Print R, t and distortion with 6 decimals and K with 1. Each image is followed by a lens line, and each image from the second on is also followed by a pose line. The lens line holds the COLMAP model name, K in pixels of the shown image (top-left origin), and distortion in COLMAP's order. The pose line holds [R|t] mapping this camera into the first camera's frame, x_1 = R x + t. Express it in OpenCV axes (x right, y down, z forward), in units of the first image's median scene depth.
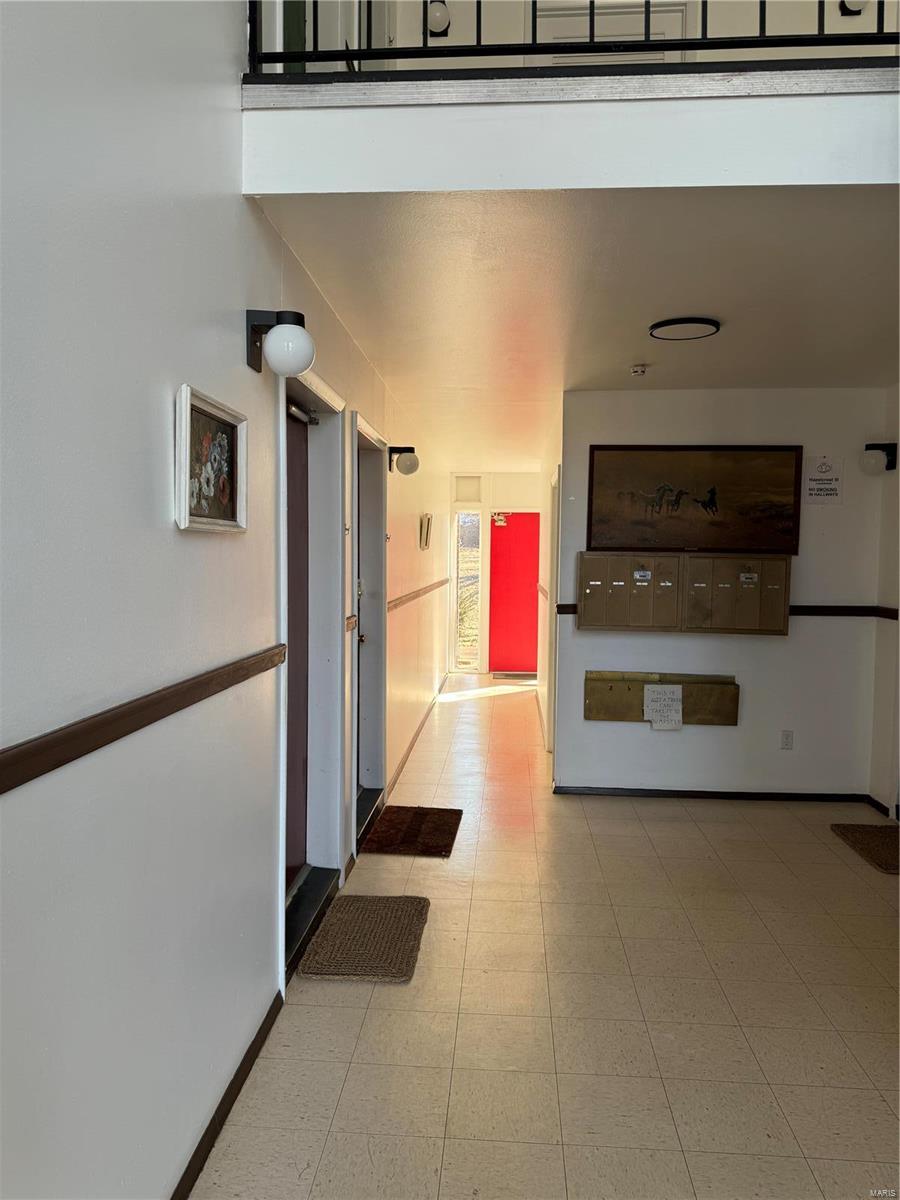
lens RADIAL K [[849.7, 0, 450.8], [0, 849.7, 598.9], [0, 0, 1]] dist [0.029202, -0.004710]
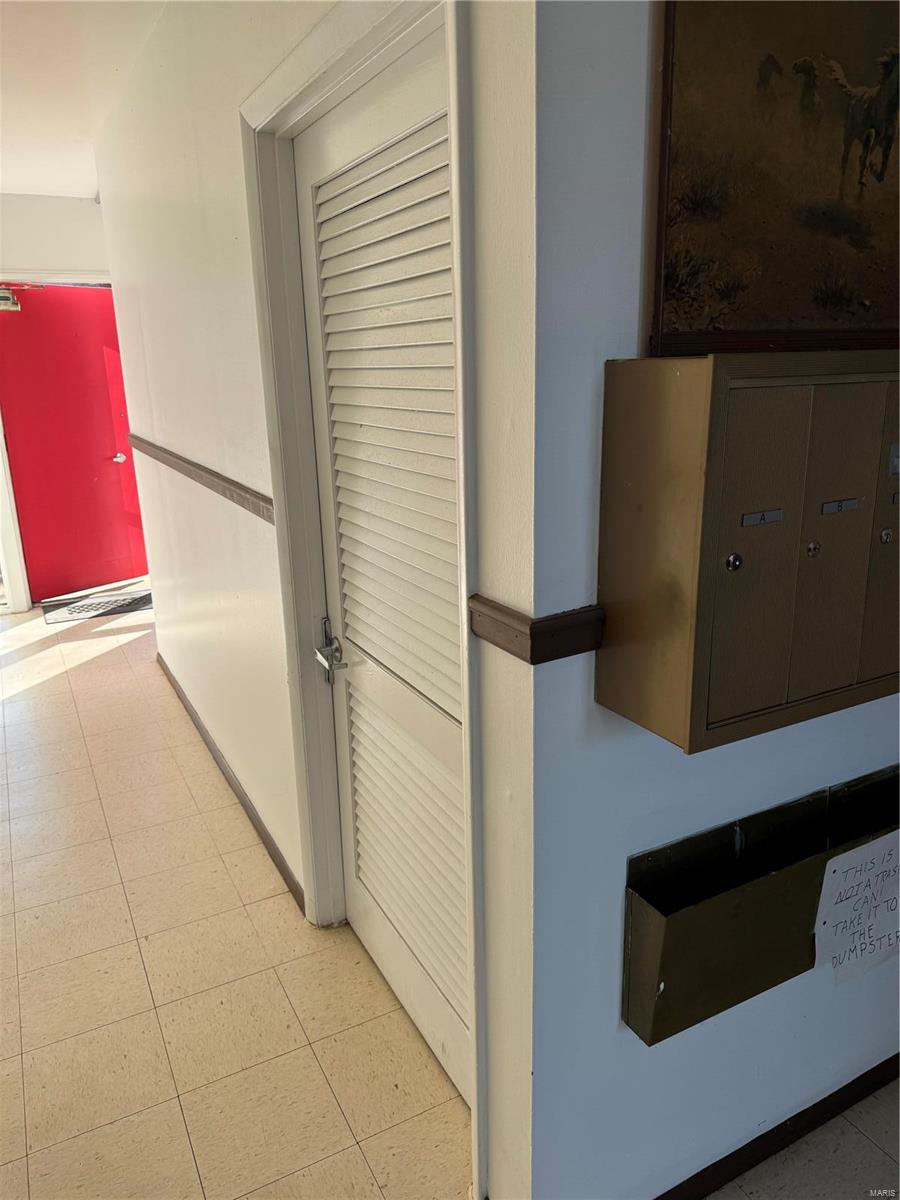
lens RADIAL K [[849.7, 0, 449.3], [0, 849.7, 593.7], [0, 0, 1]] dist [0.029202, -0.004710]
pose [[0.852497, -0.162914, 0.496698, 0.005557], [0.060883, 0.974672, 0.215193, -0.047012], [-0.519175, -0.153211, 0.840823, 0.842476]]
